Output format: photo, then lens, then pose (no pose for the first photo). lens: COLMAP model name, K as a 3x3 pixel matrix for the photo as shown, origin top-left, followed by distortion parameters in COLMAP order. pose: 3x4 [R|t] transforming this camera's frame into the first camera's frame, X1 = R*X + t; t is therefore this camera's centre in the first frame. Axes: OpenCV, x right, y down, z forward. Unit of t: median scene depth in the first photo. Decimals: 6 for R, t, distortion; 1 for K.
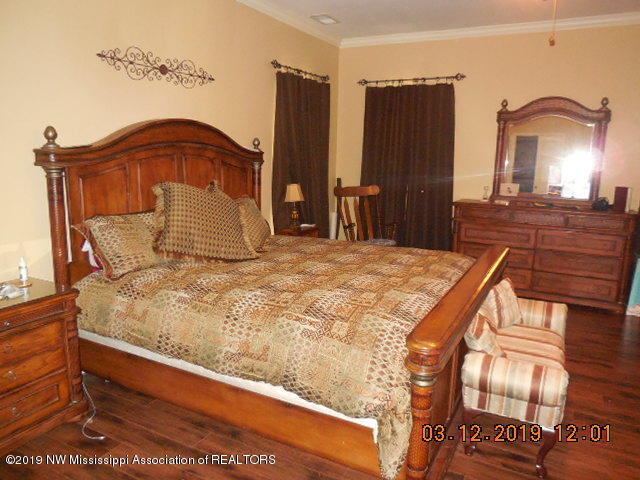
lens RADIAL K [[473.9, 0, 320.0], [0, 473.9, 240.0], [0, 0, 1]] dist [-0.019375, 0.003617]
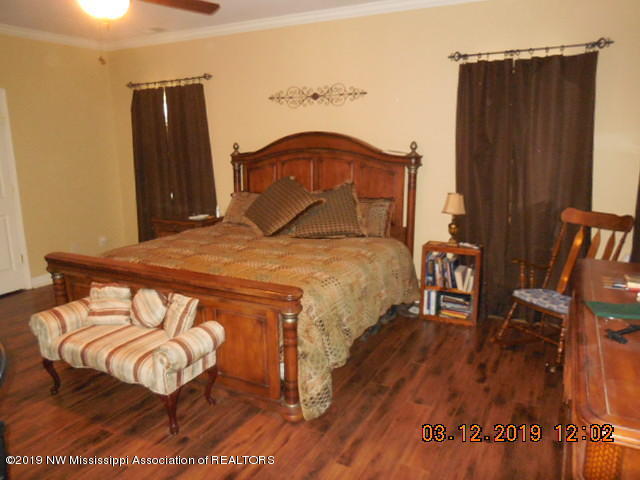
lens RADIAL K [[473.9, 0, 320.0], [0, 473.9, 240.0], [0, 0, 1]] dist [-0.019375, 0.003617]
pose [[0.011858, 0.166704, -0.985936, 1.103905], [-0.185071, 0.969335, 0.161671, -0.179517], [0.982654, 0.180551, 0.042346, 1.029102]]
